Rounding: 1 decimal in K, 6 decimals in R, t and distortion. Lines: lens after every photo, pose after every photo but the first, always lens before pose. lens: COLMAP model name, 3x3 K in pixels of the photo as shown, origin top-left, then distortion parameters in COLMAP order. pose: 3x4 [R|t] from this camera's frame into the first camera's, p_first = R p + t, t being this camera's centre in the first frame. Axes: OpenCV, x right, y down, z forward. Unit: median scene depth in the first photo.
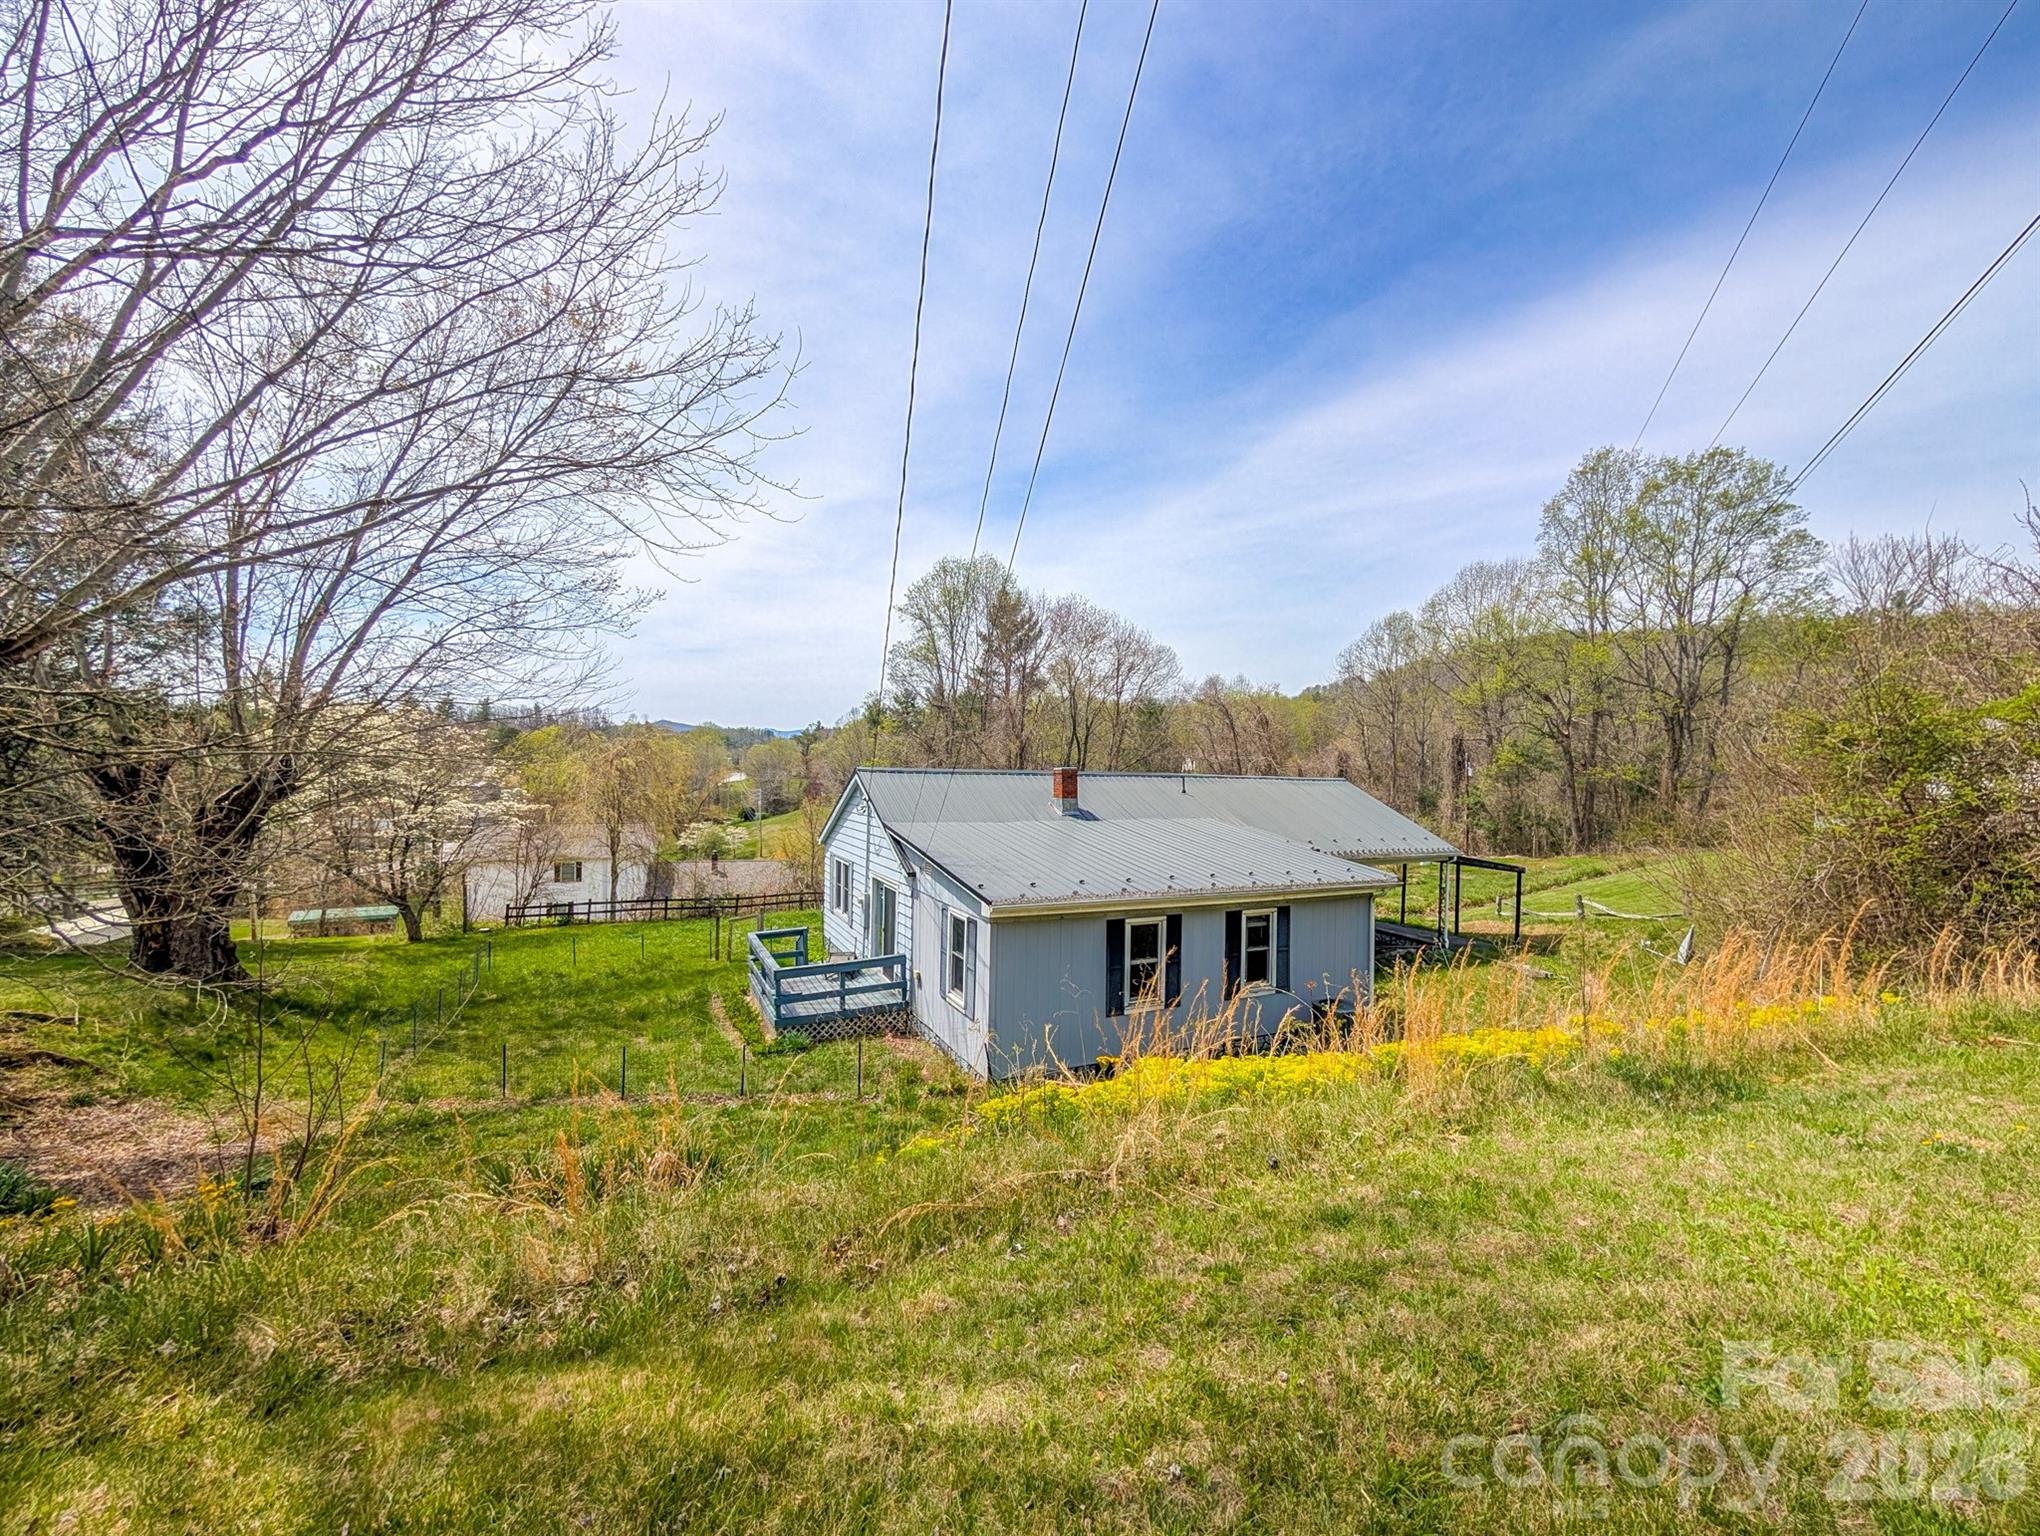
lens RADIAL K [[767.2, 0, 1008.3], [0, 767.2, 764.0], [0, 0, 1]] dist [0.002271, 0.000093]
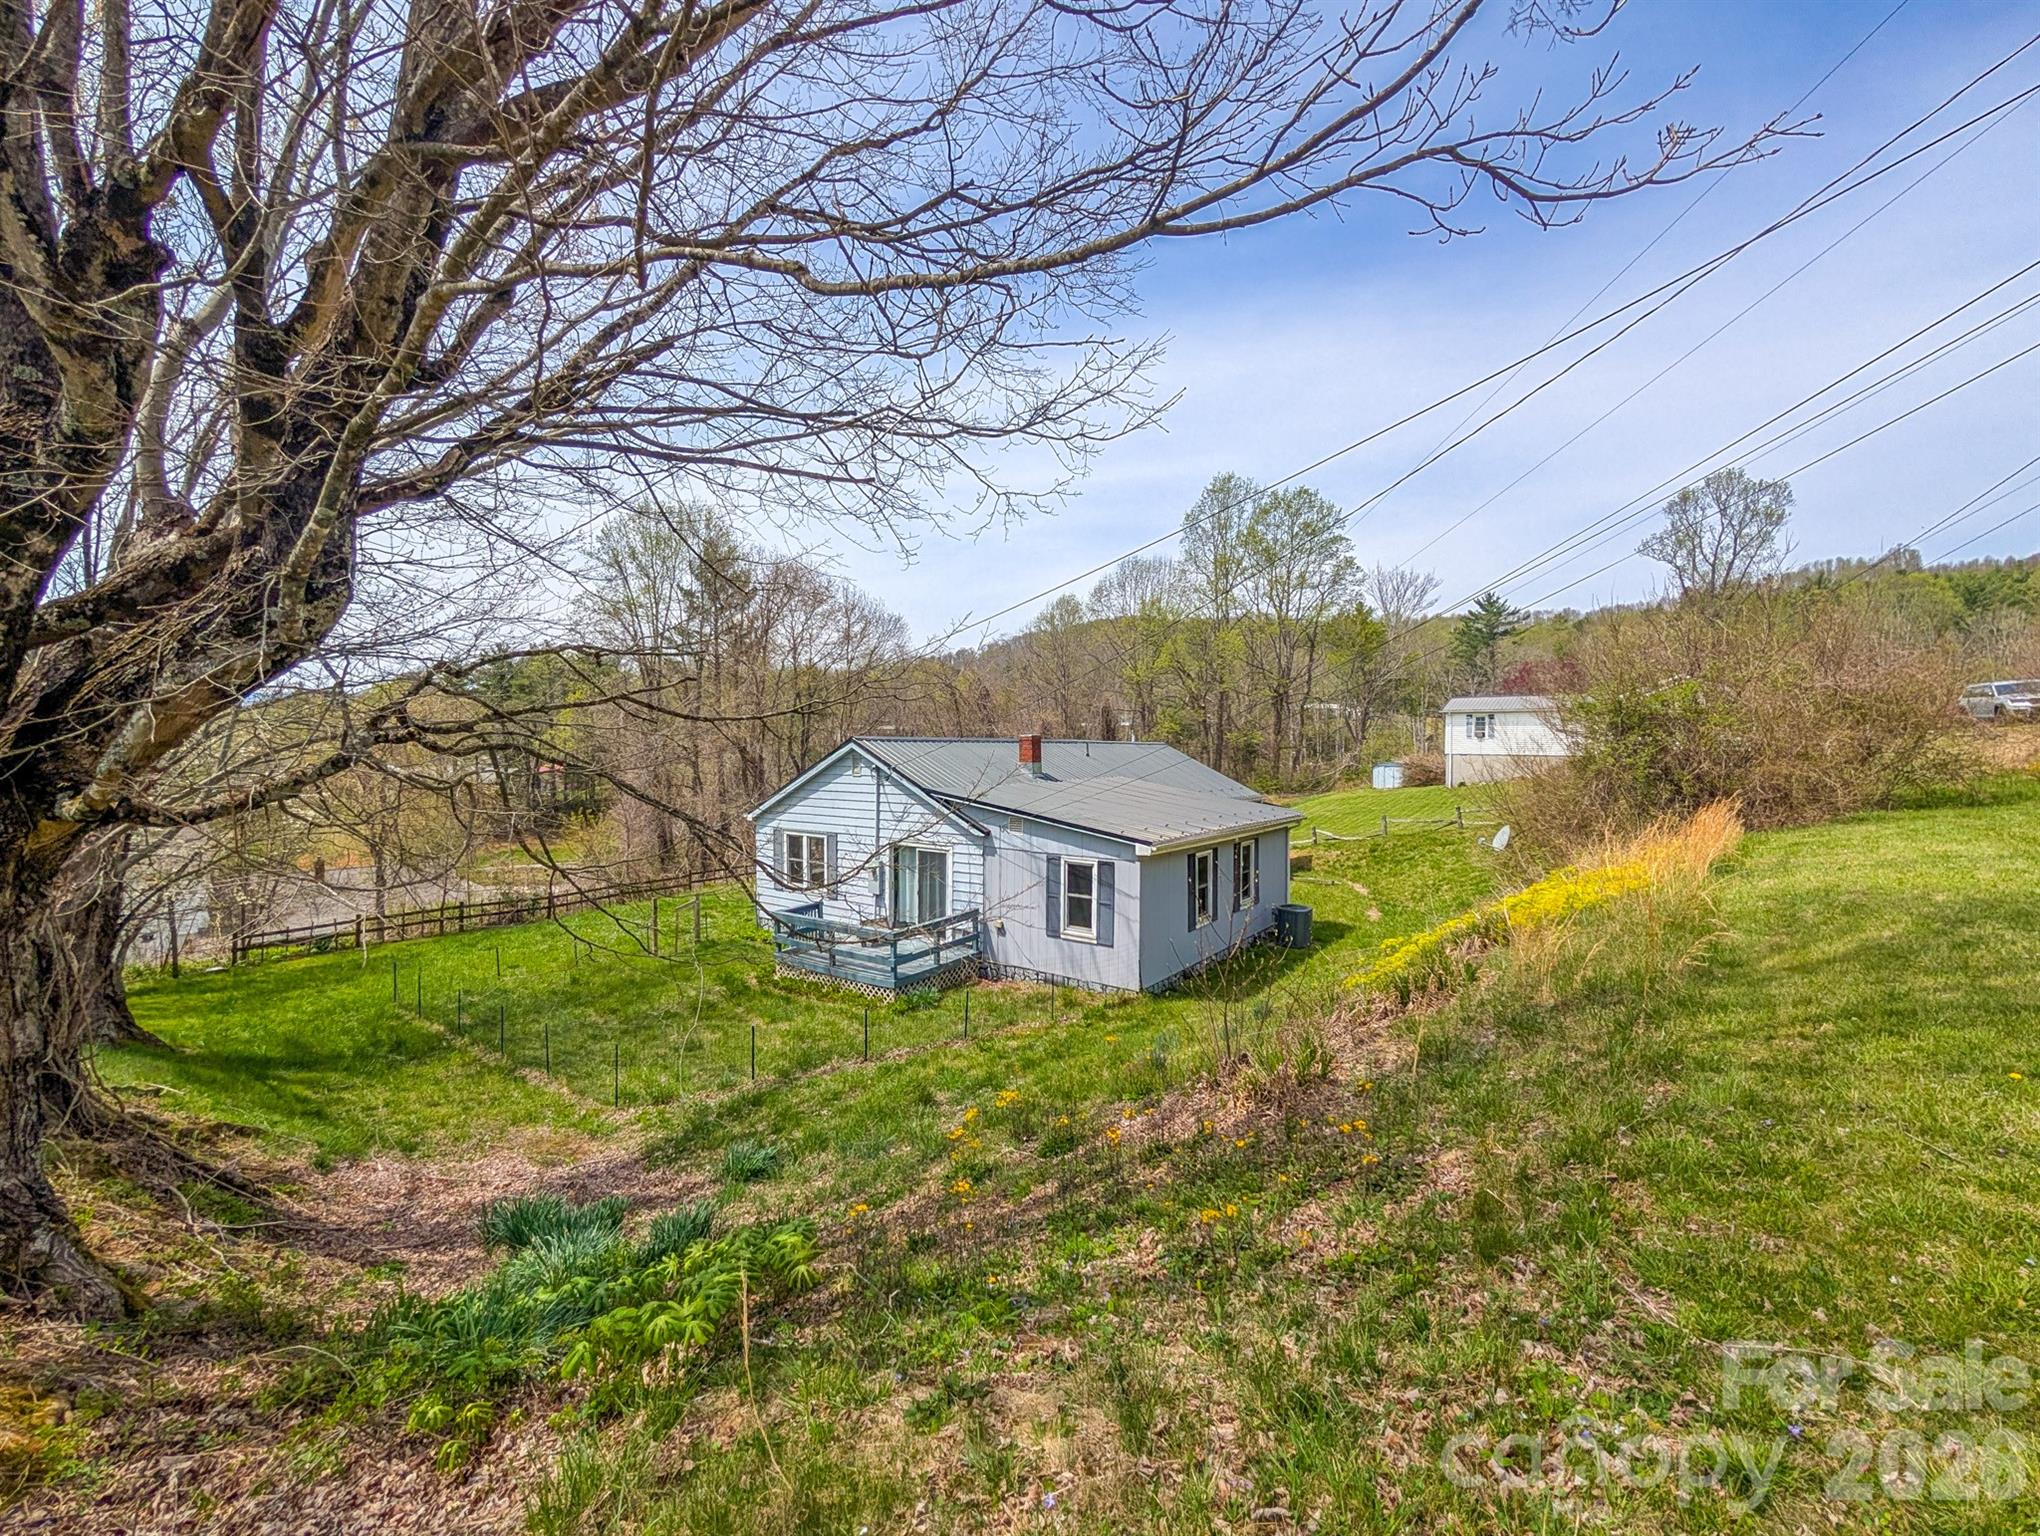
lens RADIAL K [[816.7, 0, 999.0], [0, 816.7, 760.4], [0, 0, 1]] dist [0.000495, 0.000072]
pose [[0.889374, -0.024690, 0.456514, -0.528720], [0.010587, 0.999385, 0.033424, 0.001900], [-0.457059, -0.024893, 0.889088, -0.023291]]
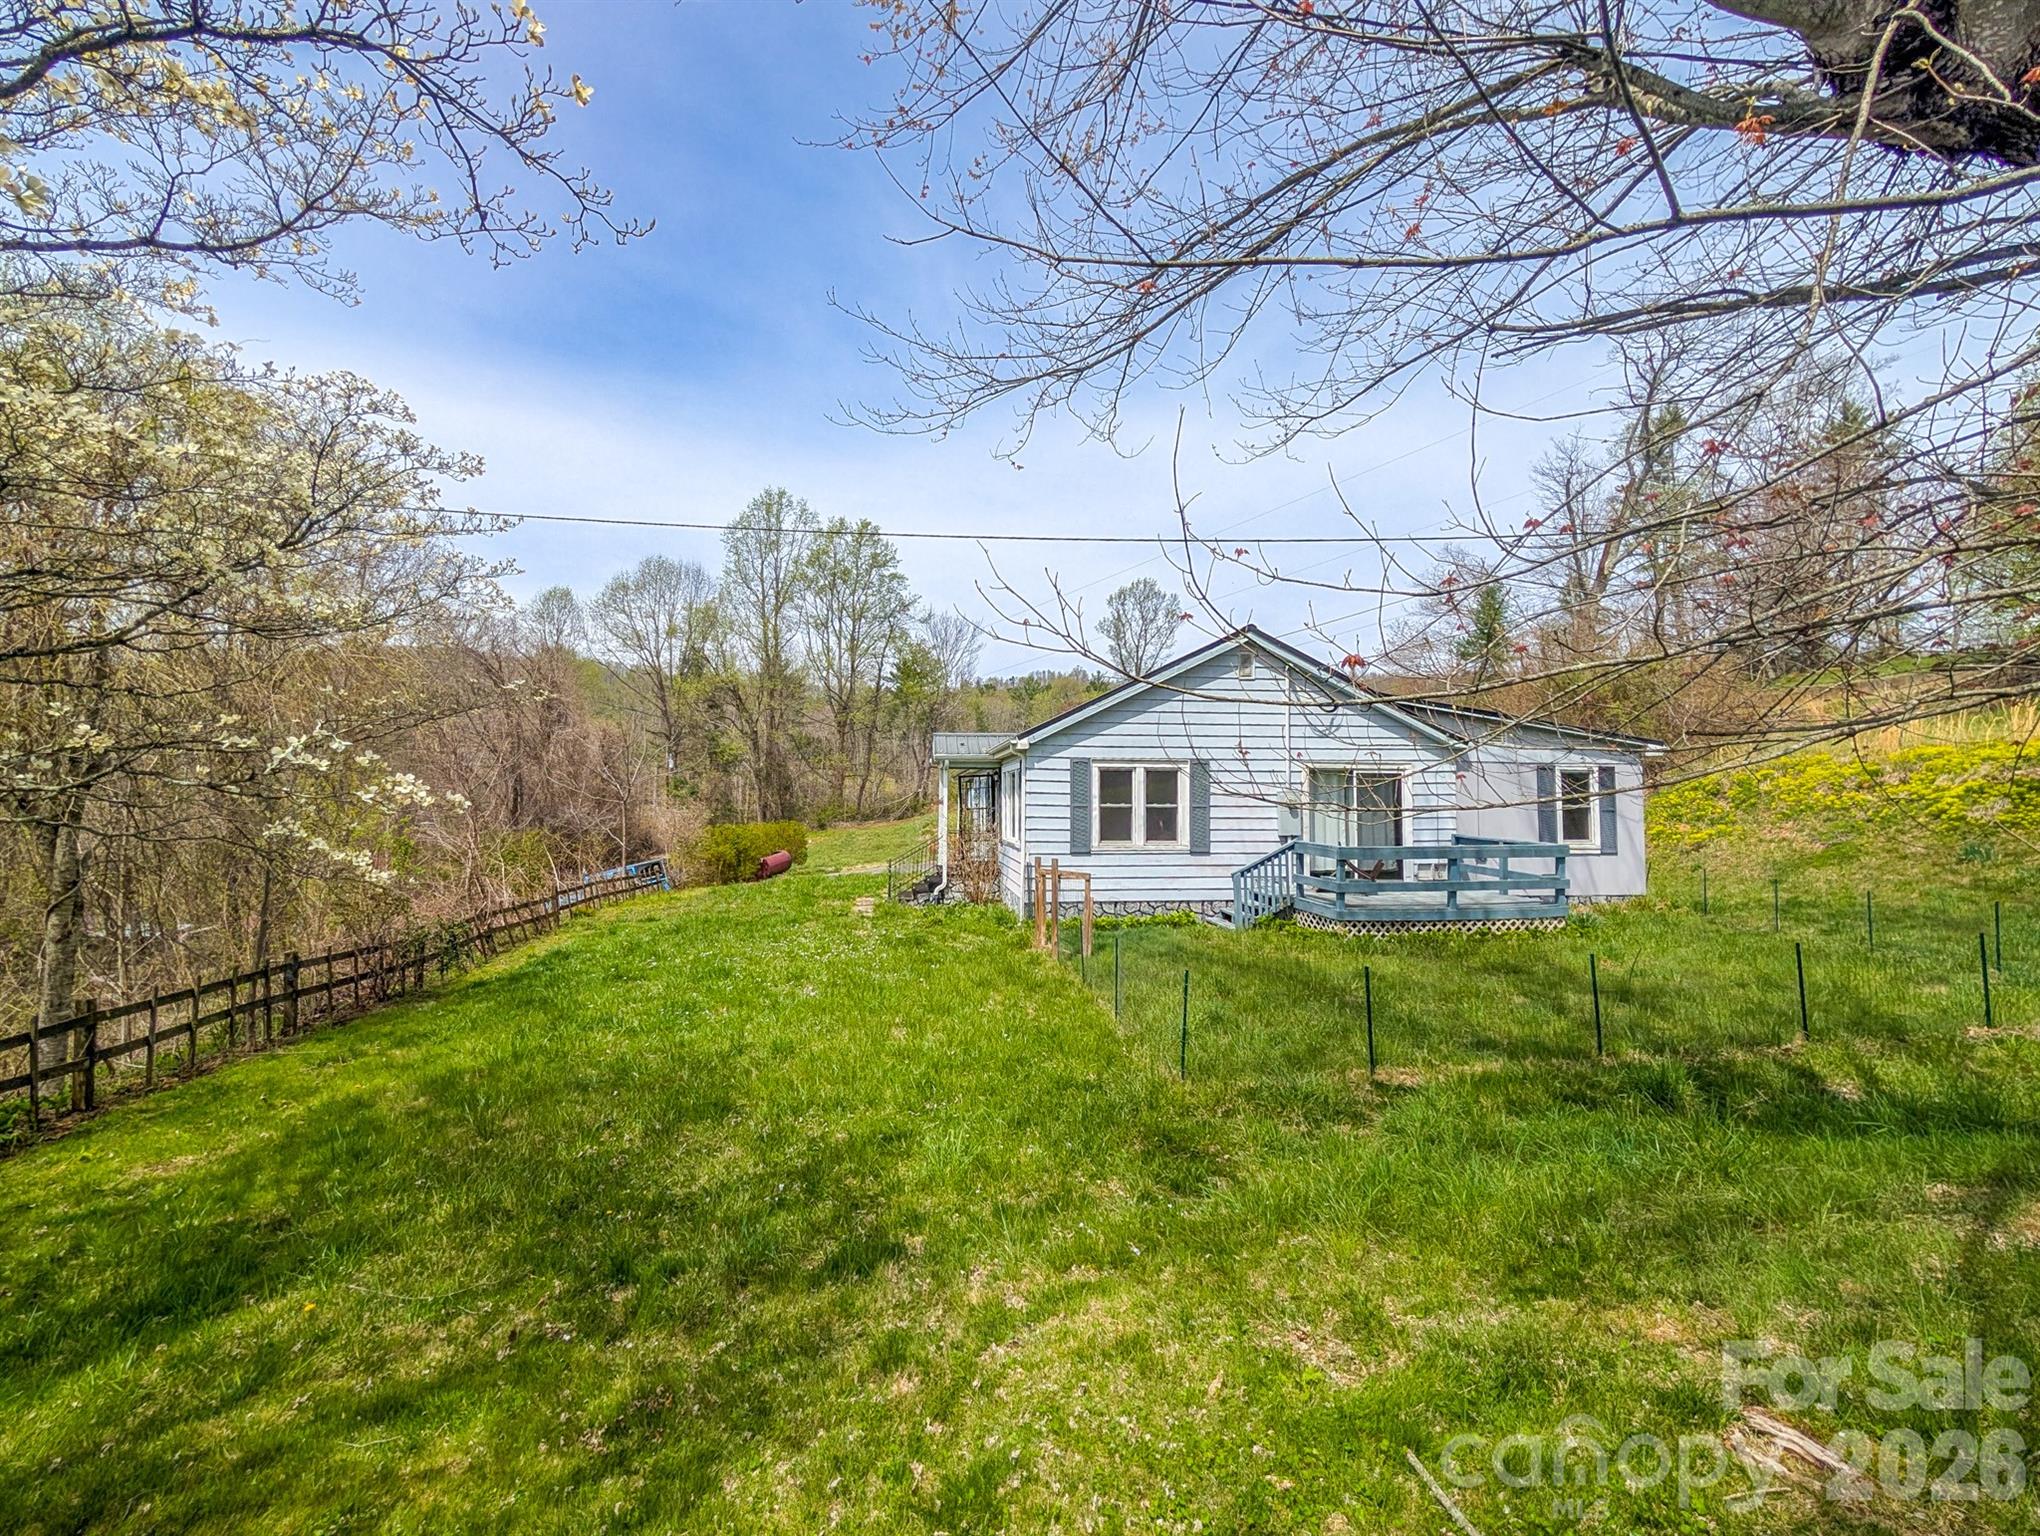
lens RADIAL K [[816.7, 0, 999.0], [0, 816.7, 760.4], [0, 0, 1]] dist [0.000495, 0.000072]
pose [[0.328356, 0.035605, 0.943883, -1.027056], [-0.006425, 0.999350, -0.035462, 0.166959], [-0.944532, 0.005580, 0.328372, 1.007139]]
